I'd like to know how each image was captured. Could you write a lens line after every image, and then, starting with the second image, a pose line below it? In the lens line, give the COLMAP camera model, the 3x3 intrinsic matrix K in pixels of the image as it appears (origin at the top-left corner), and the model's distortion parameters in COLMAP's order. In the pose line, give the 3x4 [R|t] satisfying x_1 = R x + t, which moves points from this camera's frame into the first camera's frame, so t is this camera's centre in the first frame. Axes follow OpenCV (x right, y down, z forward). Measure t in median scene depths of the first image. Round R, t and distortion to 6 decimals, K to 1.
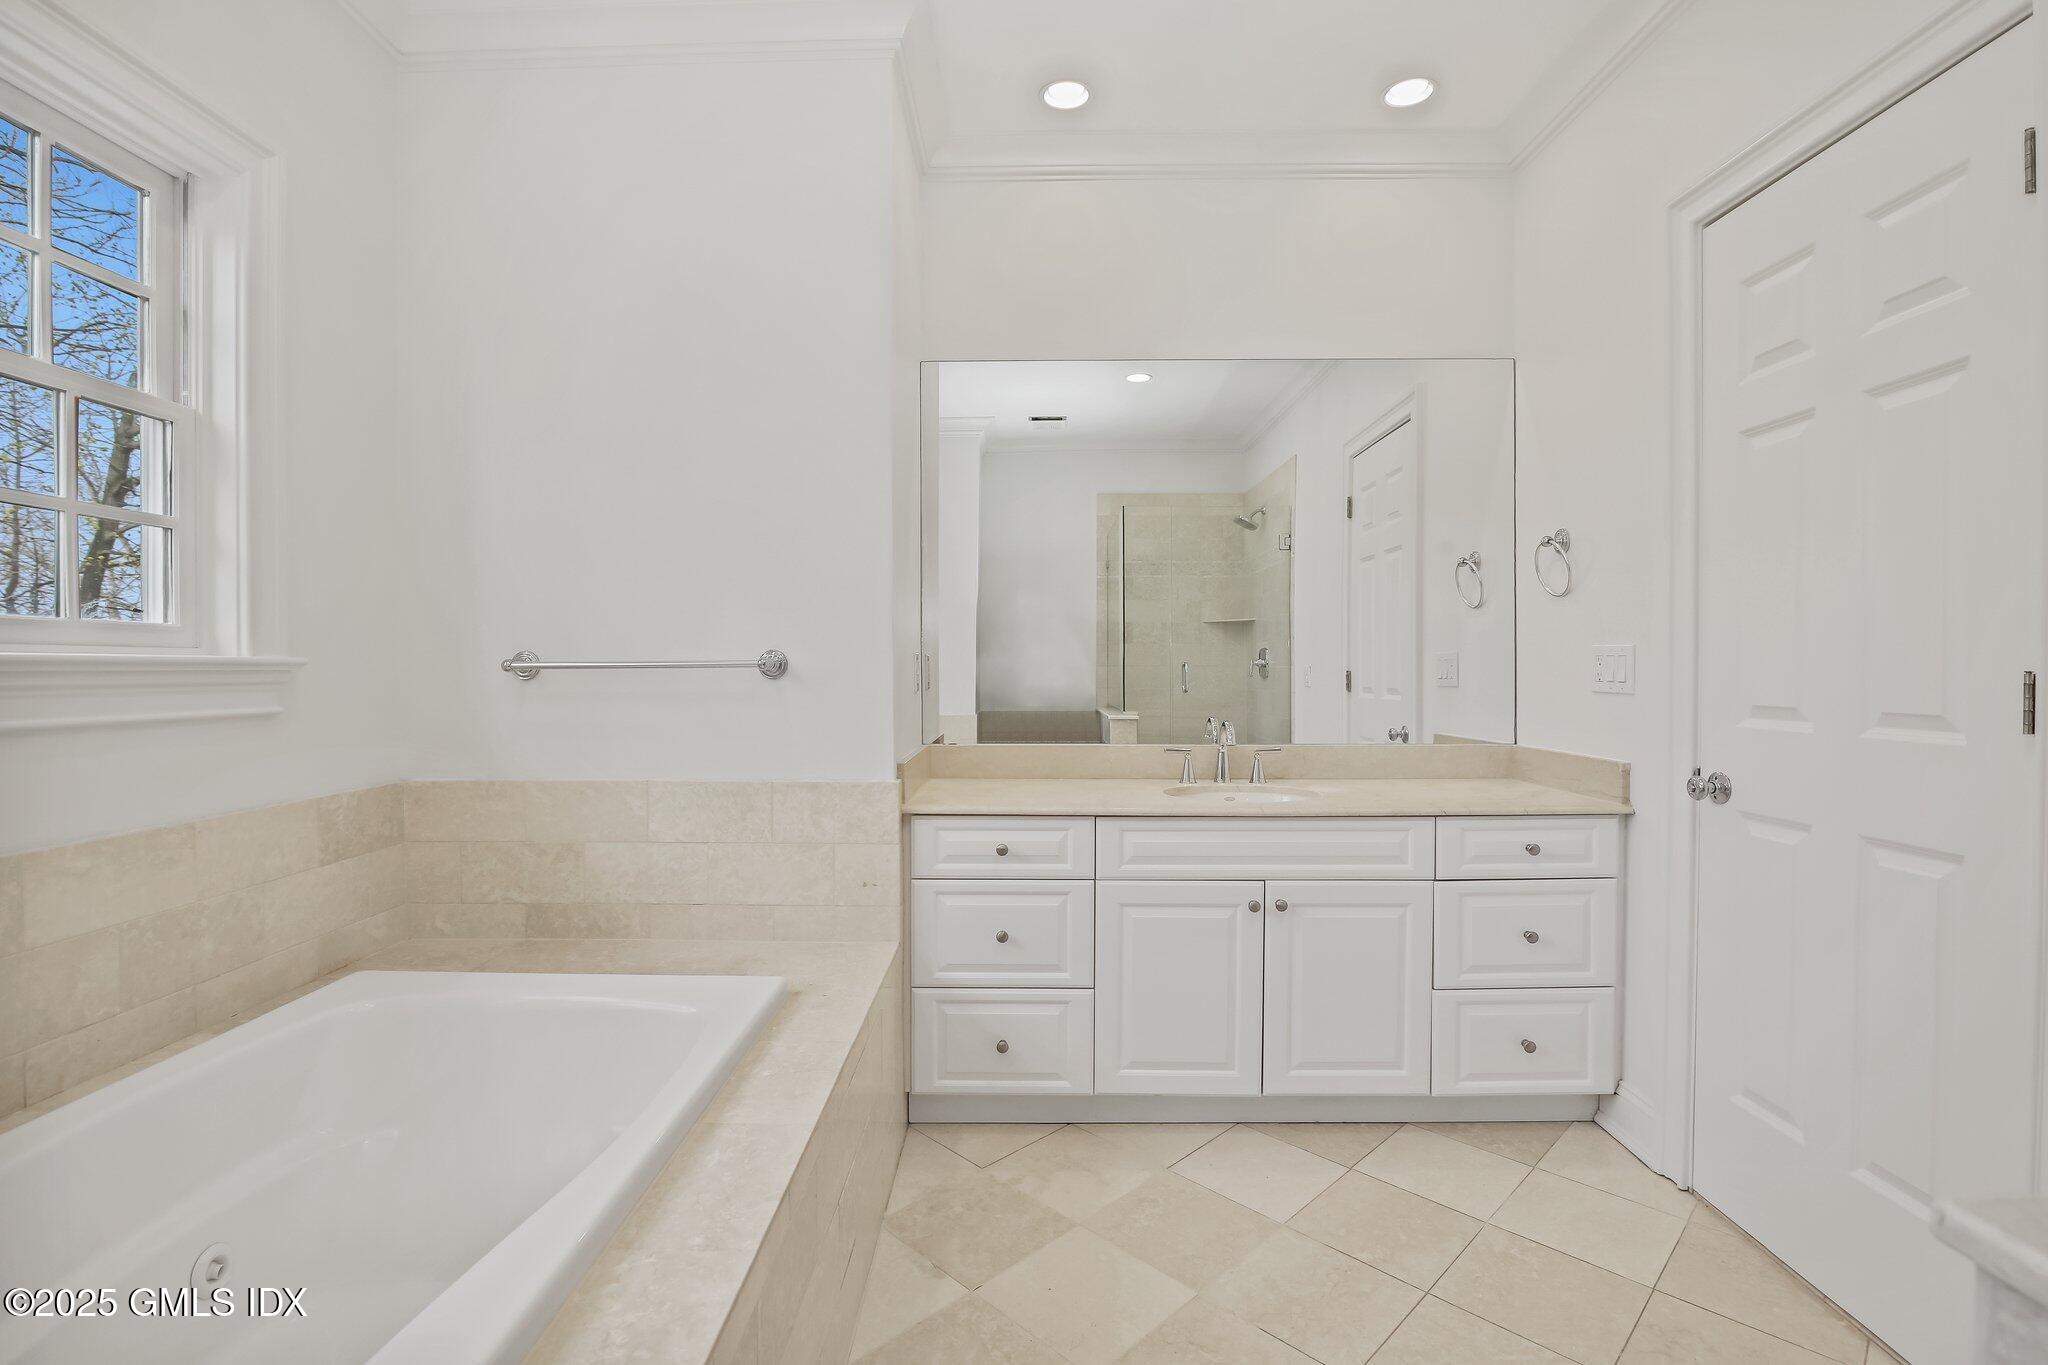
lens RADIAL K [[963.8, 0, 1011.7], [0, 963.8, 681.4], [0, 0, 1]] dist [-0.016476, 0.001184]
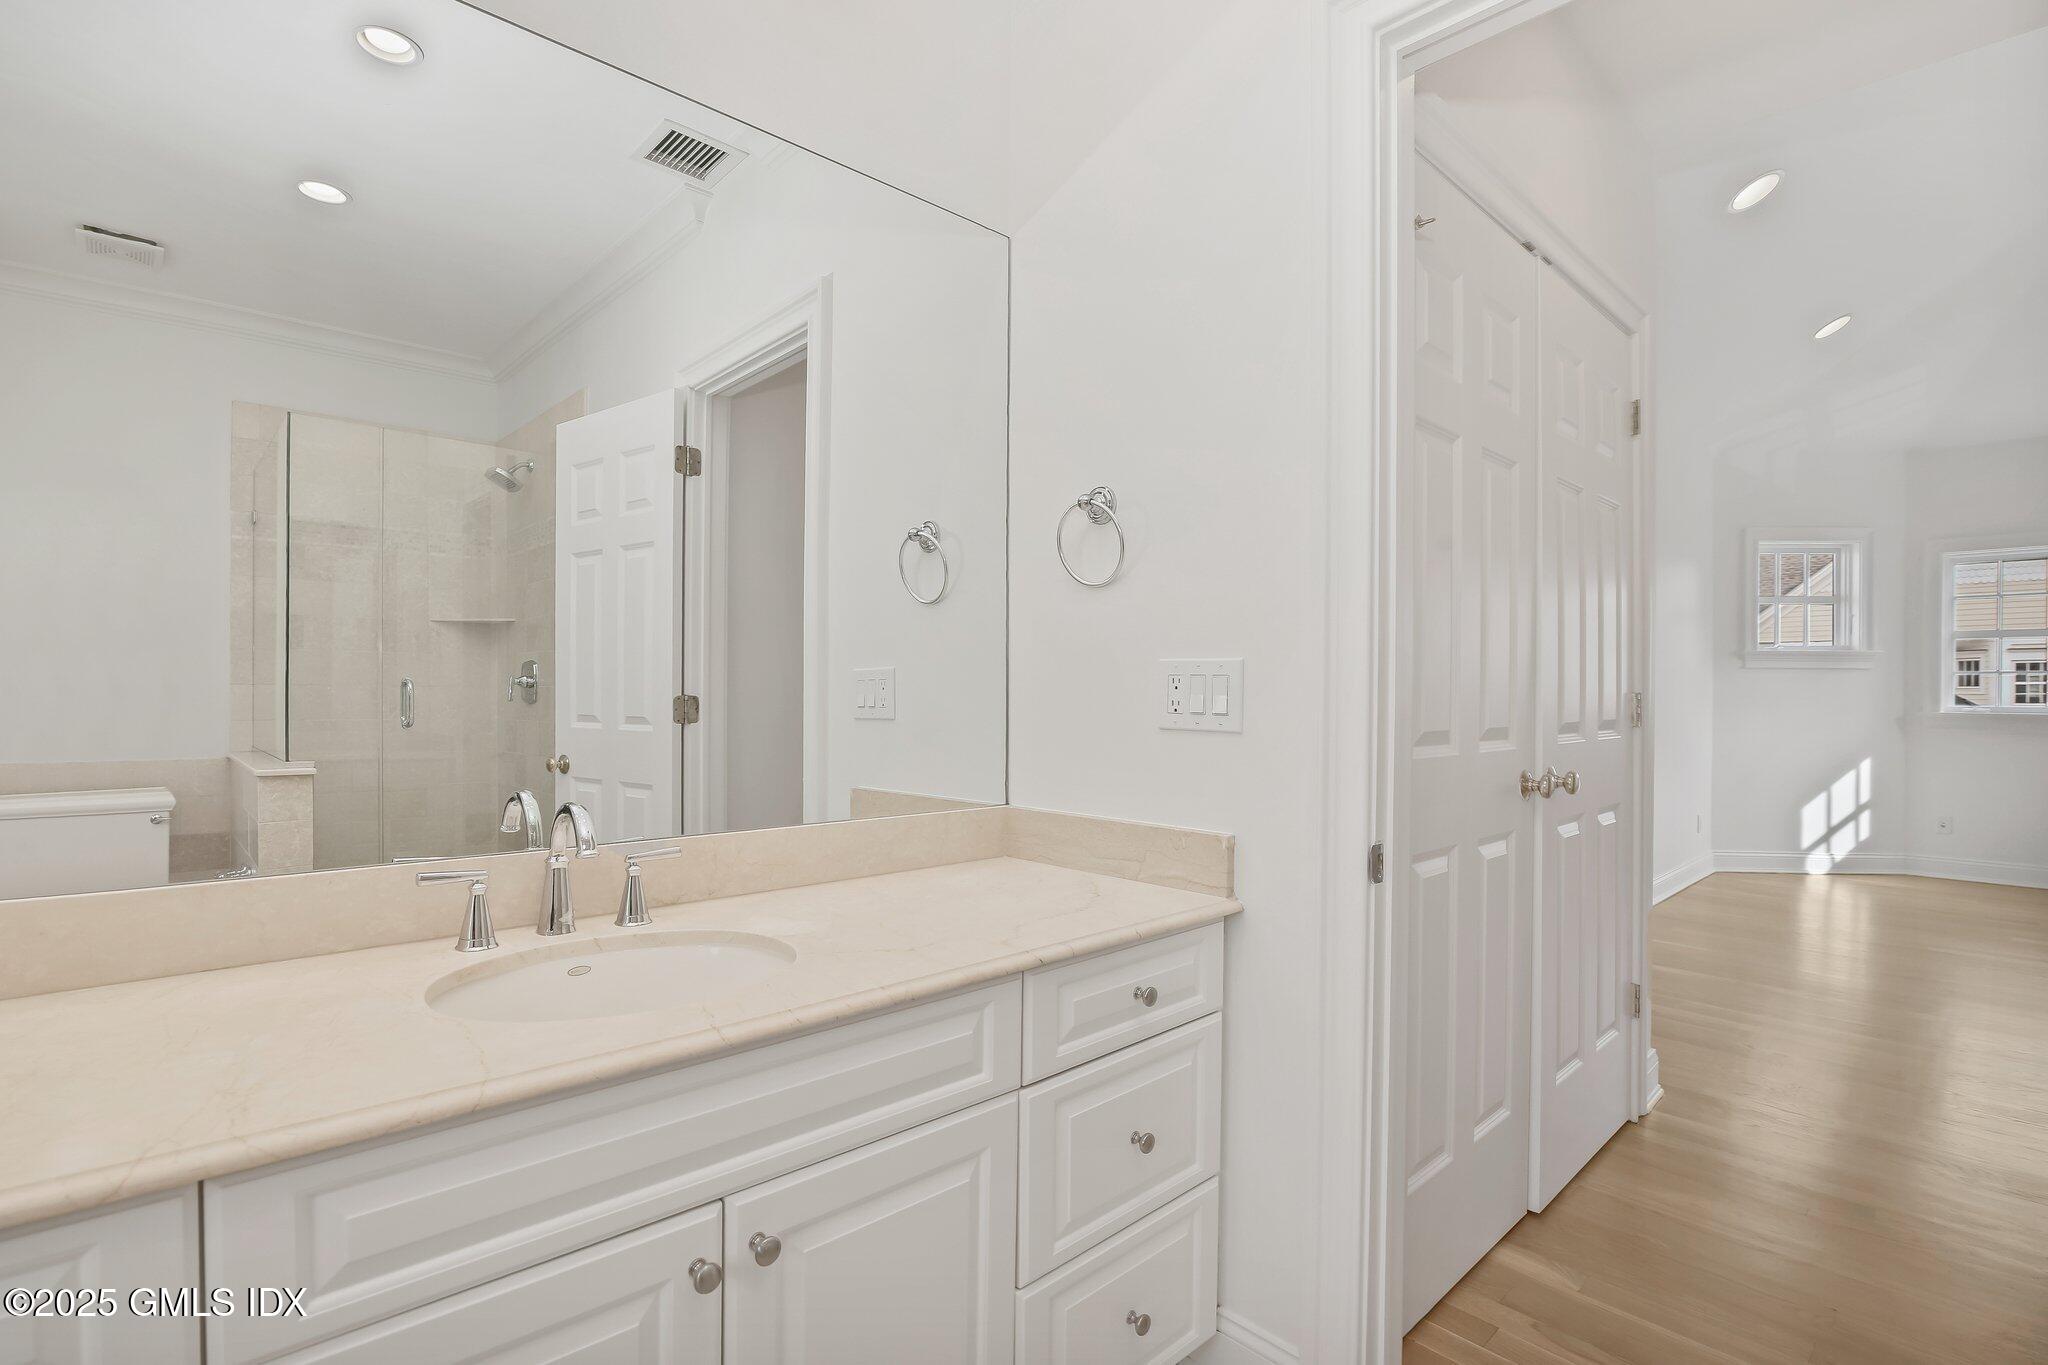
lens RADIAL K [[963.8, 0, 1005.3], [0, 963.8, 691.2], [0, 0, 1]] dist [-0.016476, 0.001184]
pose [[0.720340, 0.004117, 0.693609, 0.055146], [0.003075, 0.999954, -0.009129, -0.008821], [-0.693615, 0.008709, 0.720294, 0.548536]]
